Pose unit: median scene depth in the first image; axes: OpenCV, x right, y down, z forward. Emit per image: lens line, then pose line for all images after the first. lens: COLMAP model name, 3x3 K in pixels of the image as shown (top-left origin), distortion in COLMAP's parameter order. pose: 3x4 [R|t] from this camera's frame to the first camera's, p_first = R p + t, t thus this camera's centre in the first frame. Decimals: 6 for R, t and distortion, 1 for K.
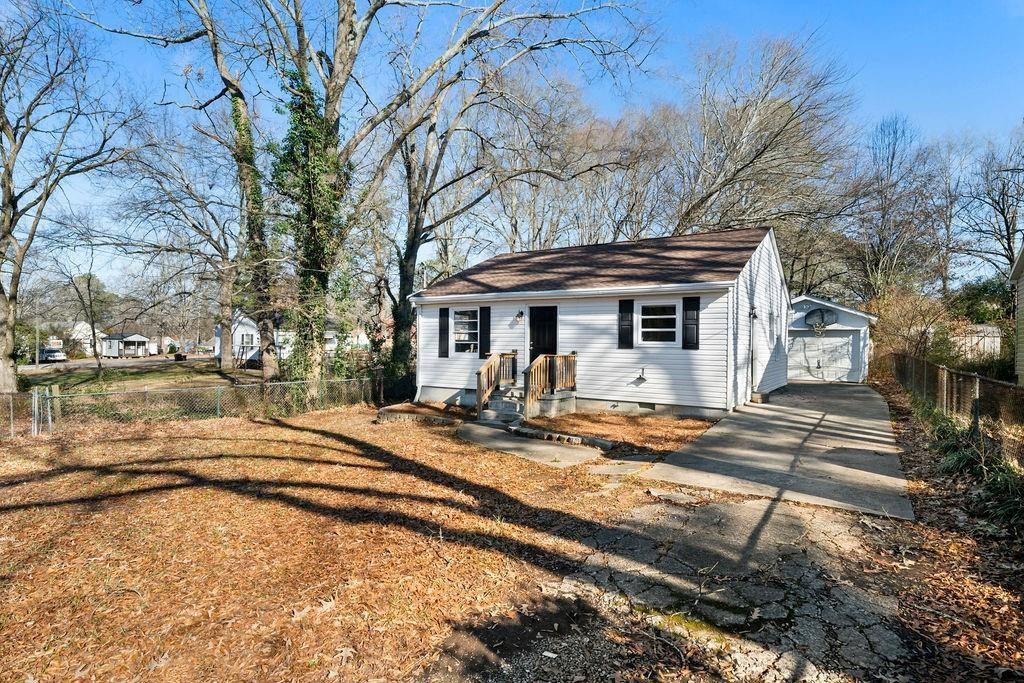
lens RADIAL K [[519.3, 0, 513.3], [0, 519.3, 341.6], [0, 0, 1]] dist [-0.000286, 0.000007]
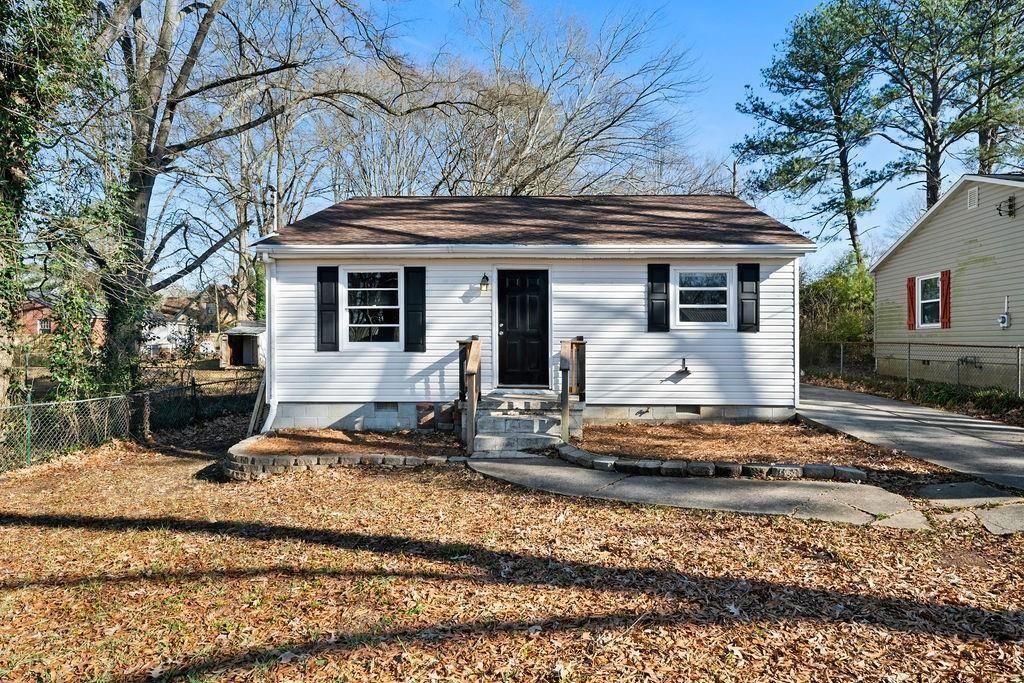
lens RADIAL K [[574.1, 0, 511.3], [0, 574.1, 341.4], [0, 0, 1]] dist [0.003860, -0.000221]
pose [[0.850670, -0.003677, 0.525688, -0.365376], [0.004548, 0.999990, -0.000366, 0.025040], [-0.525681, 0.002703, 0.850677, 0.417563]]
